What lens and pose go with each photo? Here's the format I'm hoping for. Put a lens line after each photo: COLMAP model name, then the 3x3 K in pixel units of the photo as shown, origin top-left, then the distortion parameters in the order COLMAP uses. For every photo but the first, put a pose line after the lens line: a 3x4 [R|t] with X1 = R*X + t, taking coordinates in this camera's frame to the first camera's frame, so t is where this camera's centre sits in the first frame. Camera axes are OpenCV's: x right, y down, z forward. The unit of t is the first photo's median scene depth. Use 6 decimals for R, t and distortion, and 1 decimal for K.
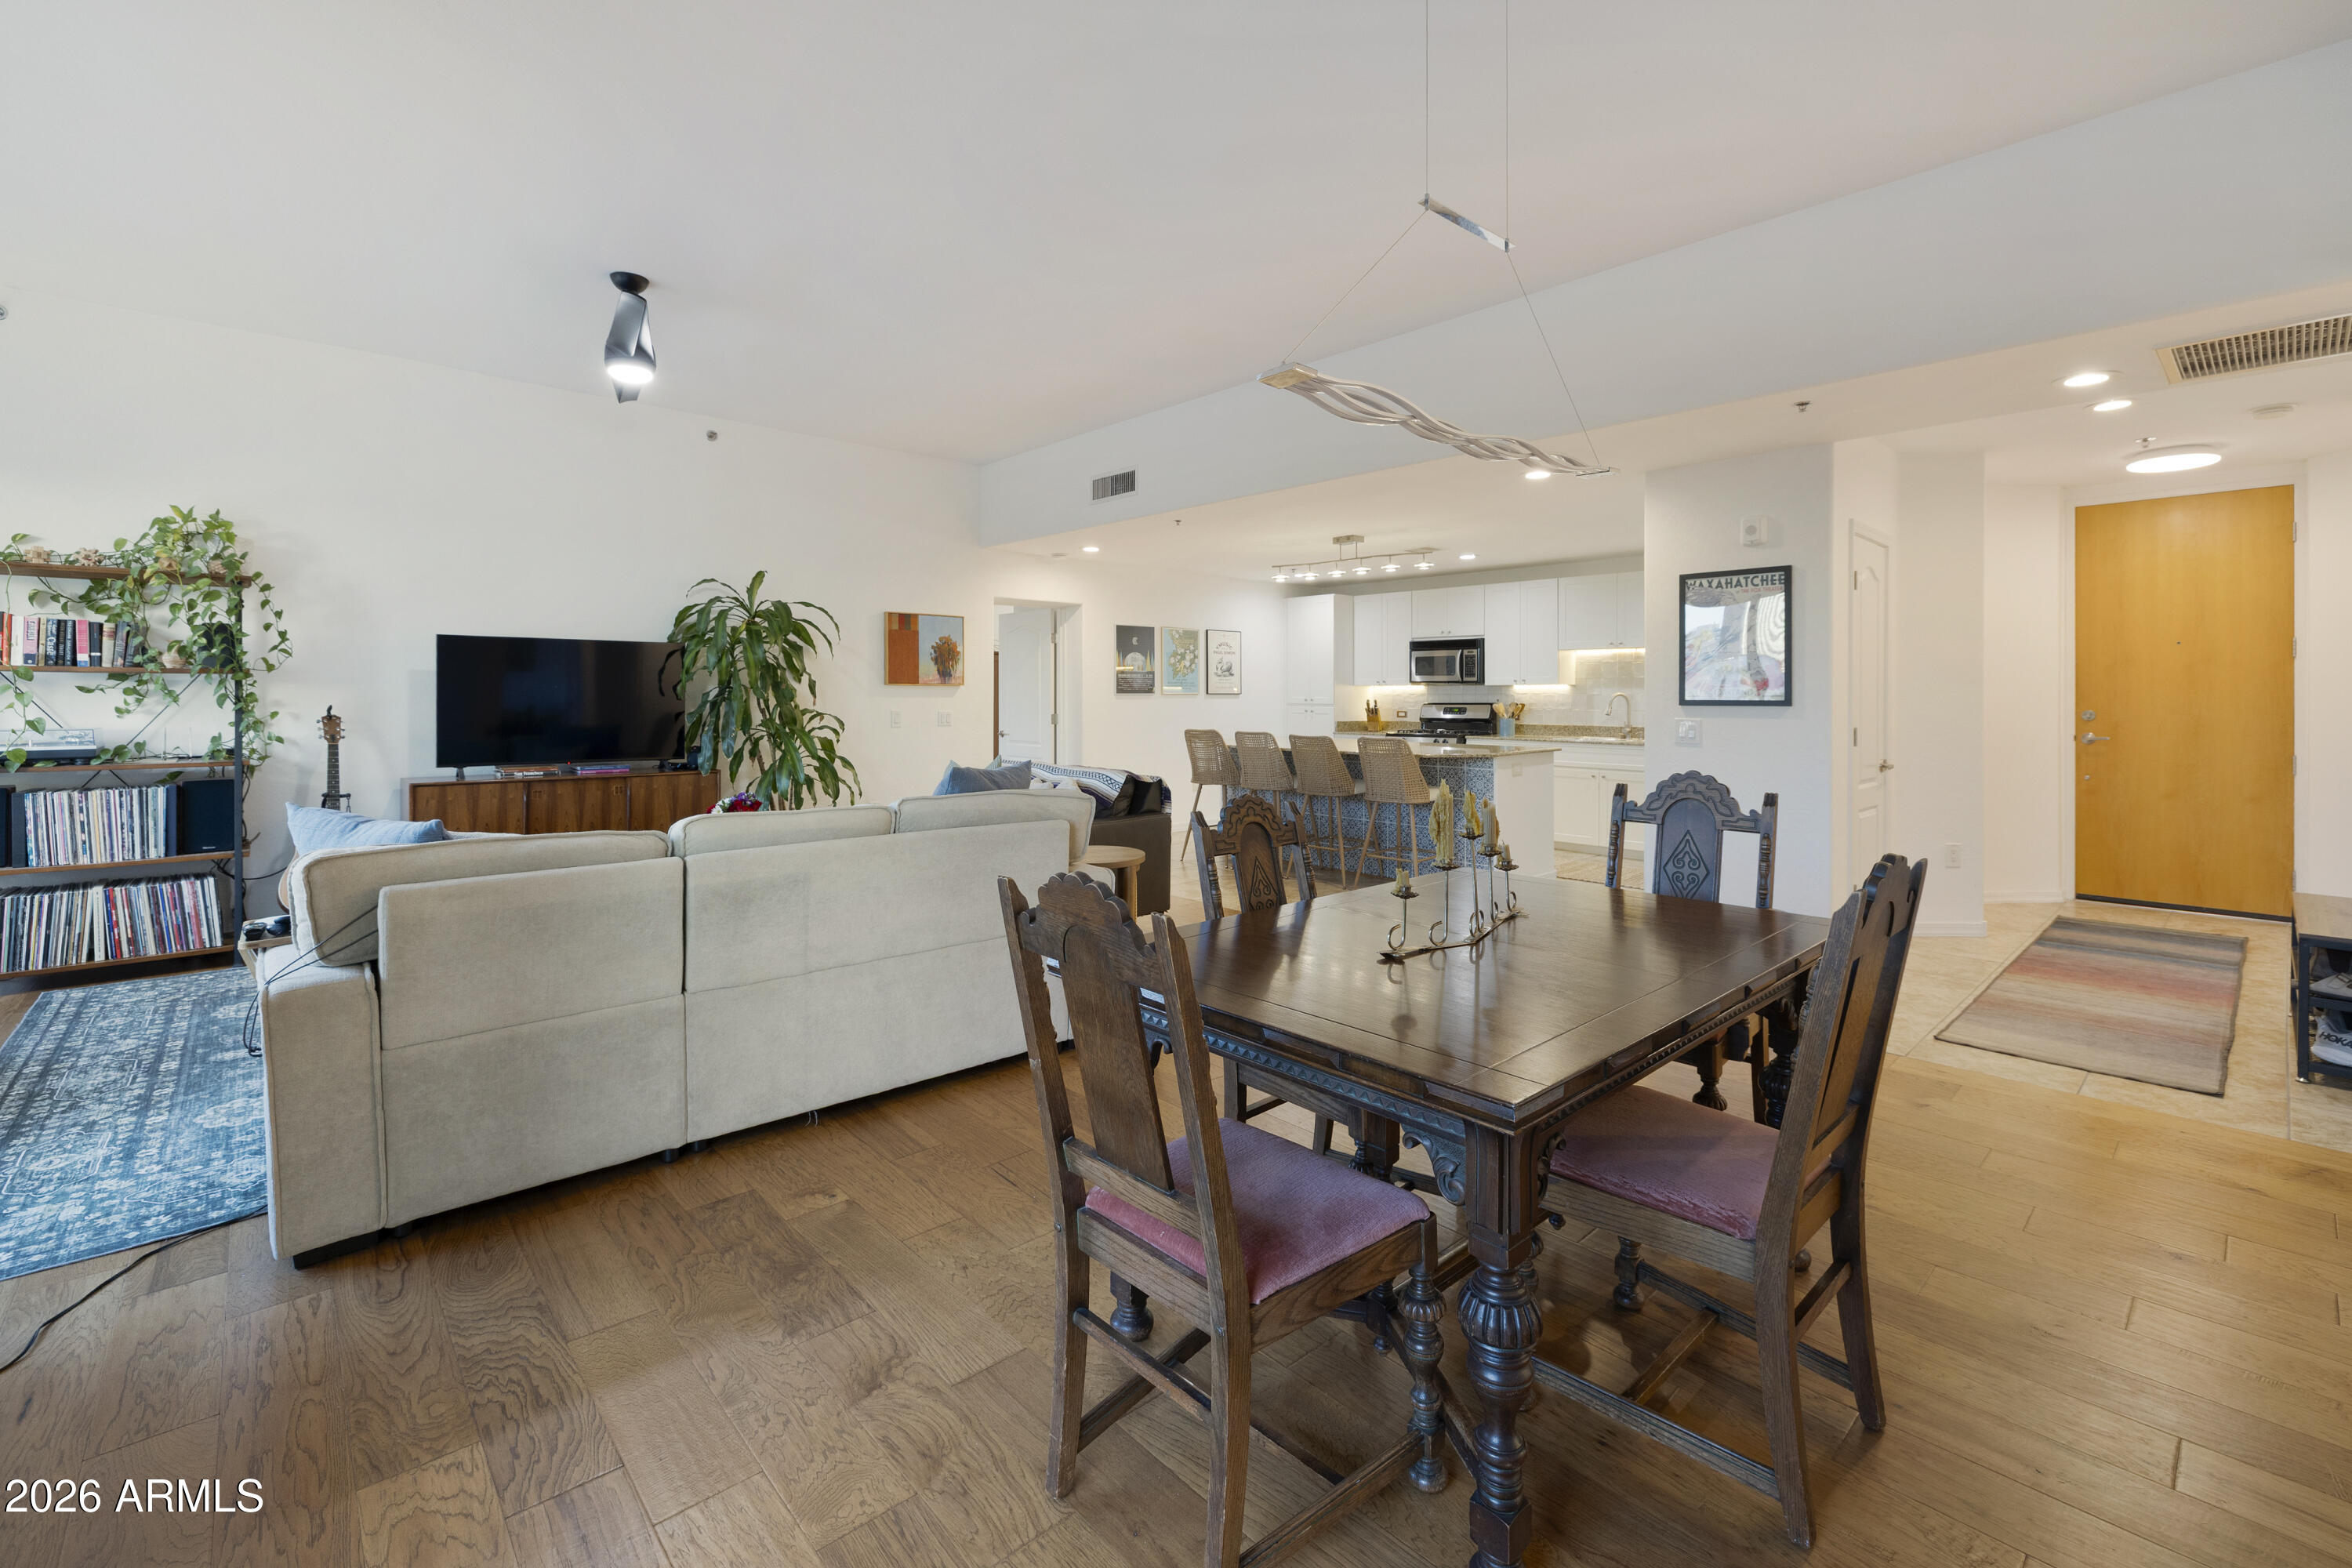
lens RADIAL K [[1015.5, 0, 1171.0], [0, 1015.5, 689.3], [0, 0, 1]] dist [0.001307, 0.000192]
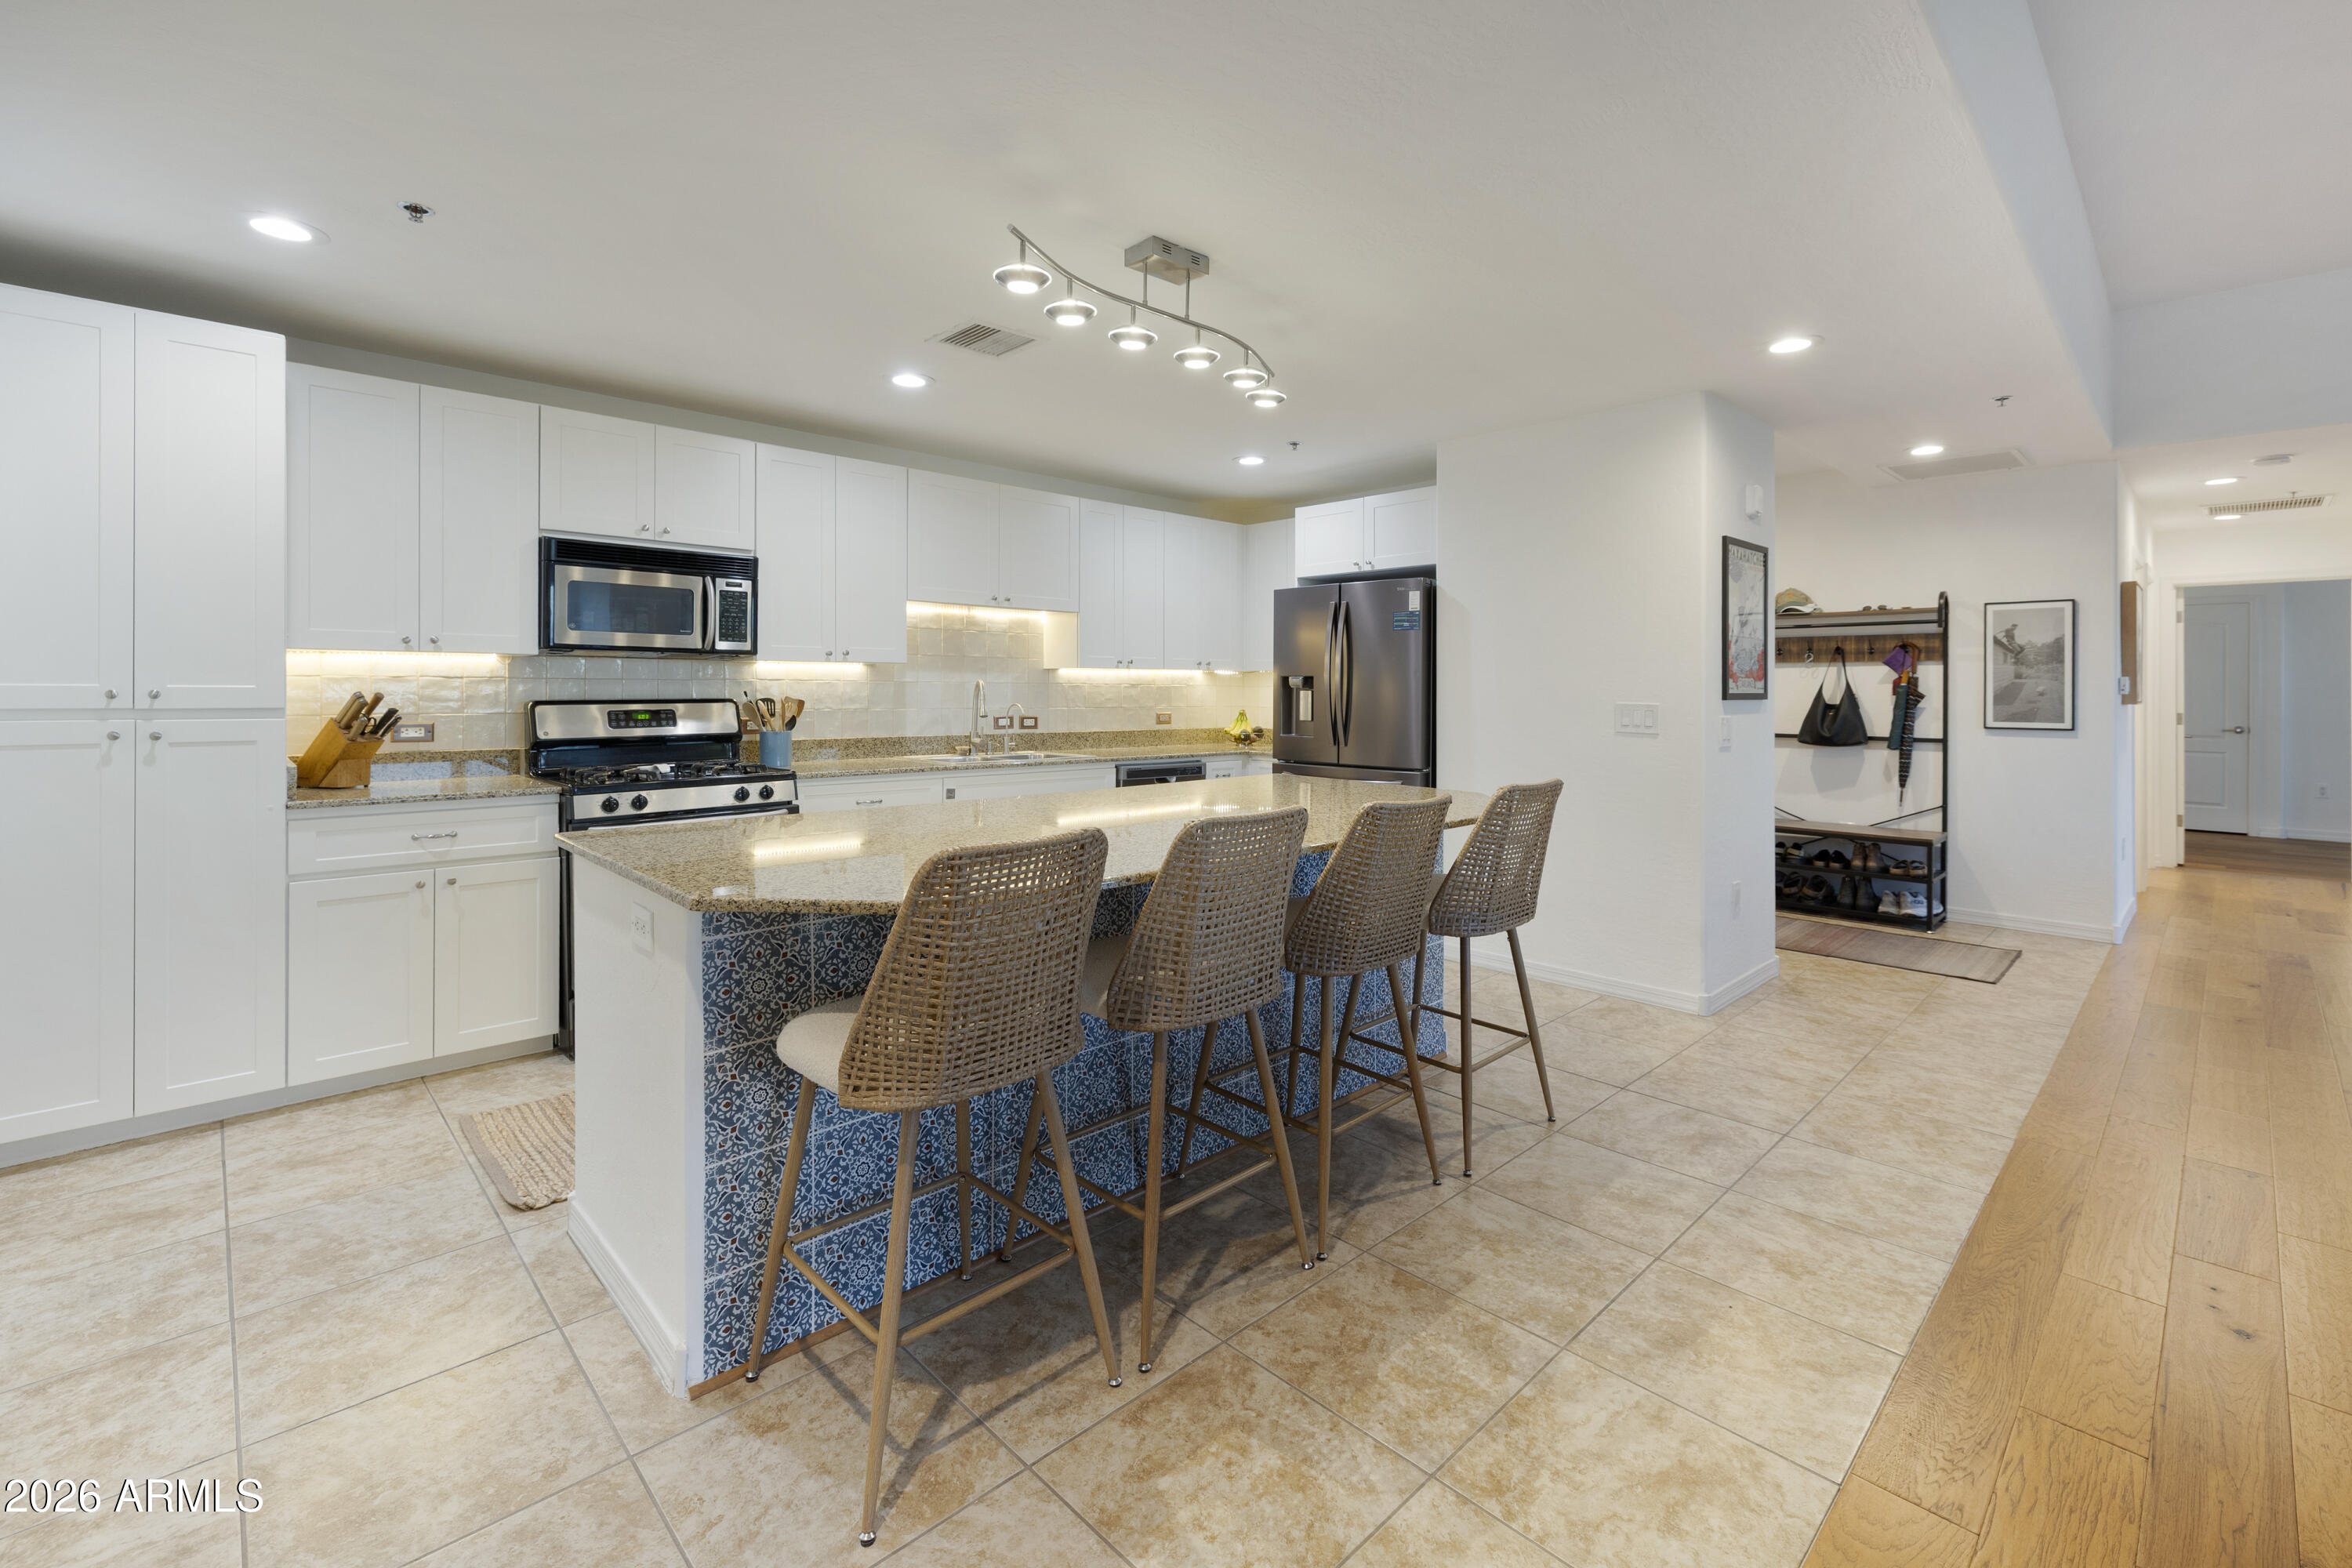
lens RADIAL K [[1015.5, 0, 1171.0], [0, 1015.5, 689.3], [0, 0, 1]] dist [0.001307, 0.000192]
pose [[-0.034577, -0.003590, 0.999396, -0.275081], [-0.011895, 0.999924, 0.003181, 0.009380], [-0.999331, -0.011778, -0.034617, 1.441827]]
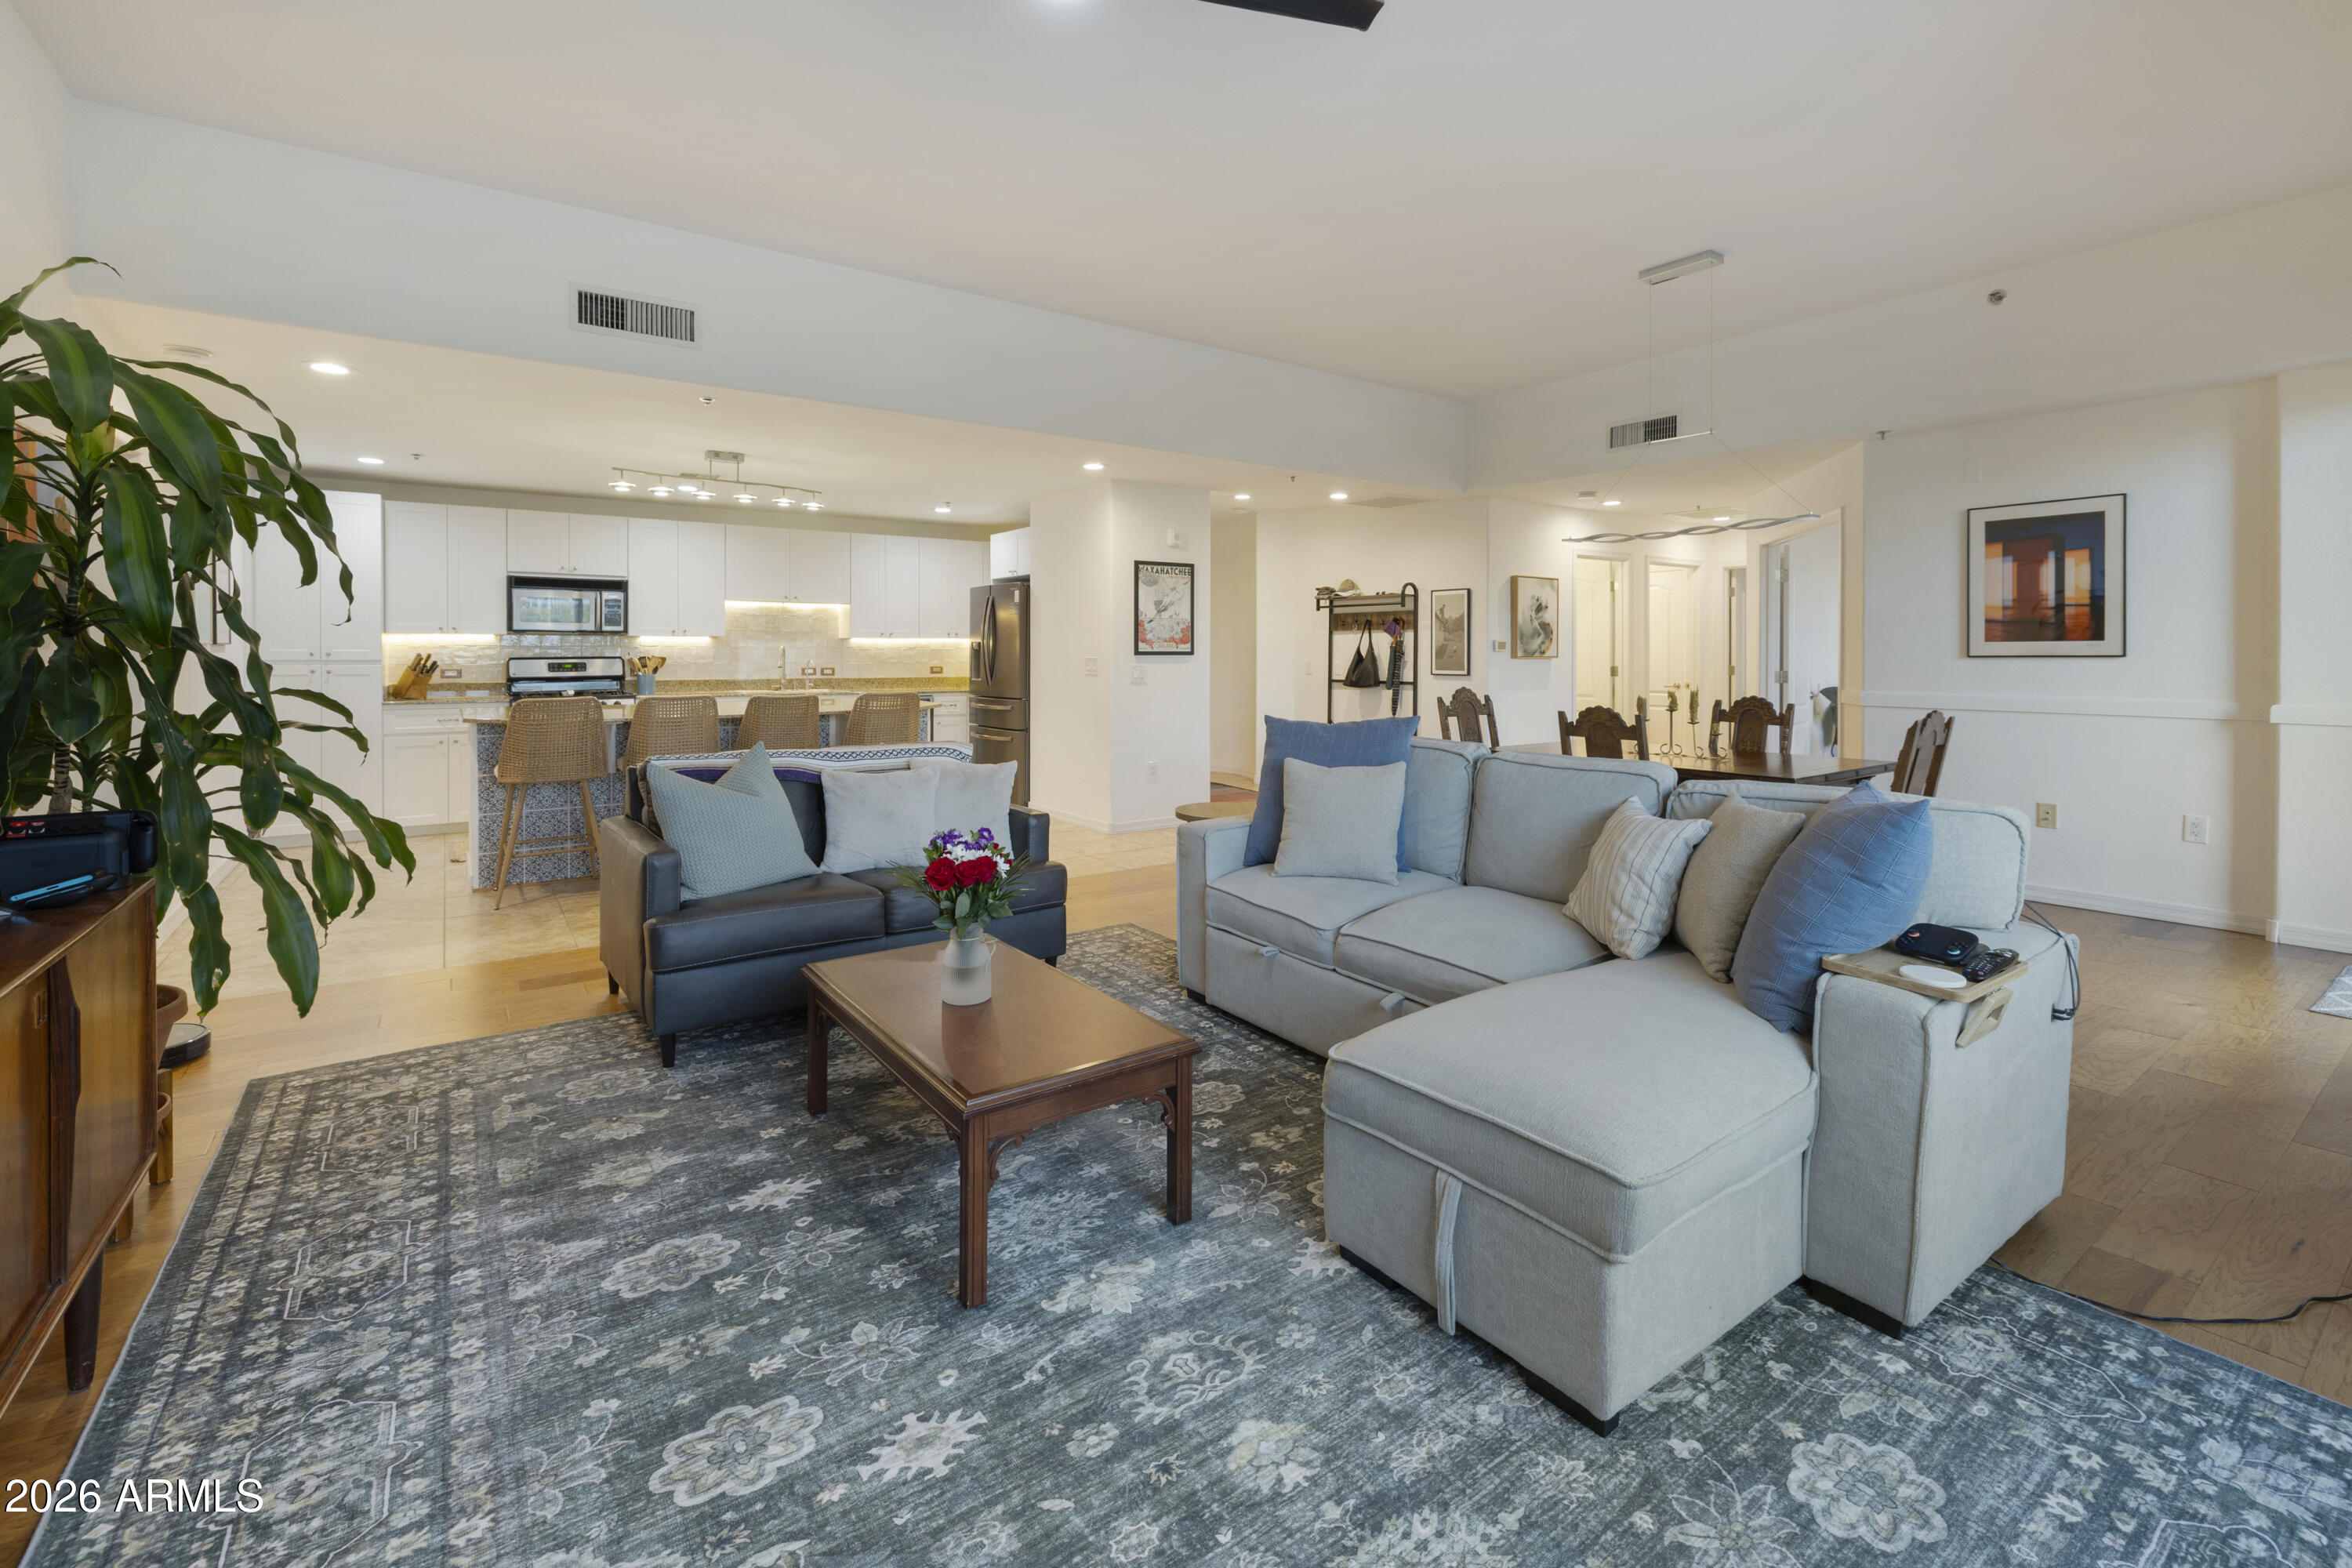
lens RADIAL K [[1027.5, 0, 1190.5], [0, 1027.5, 663.9], [0, 0, 1]] dist [-0.000056, 0.000159]
pose [[0.102532, -0.014208, 0.994628, -0.870291], [-0.007201, 0.999861, 0.015025, 0.005582], [-0.994704, -0.008703, 0.102415, 0.772709]]
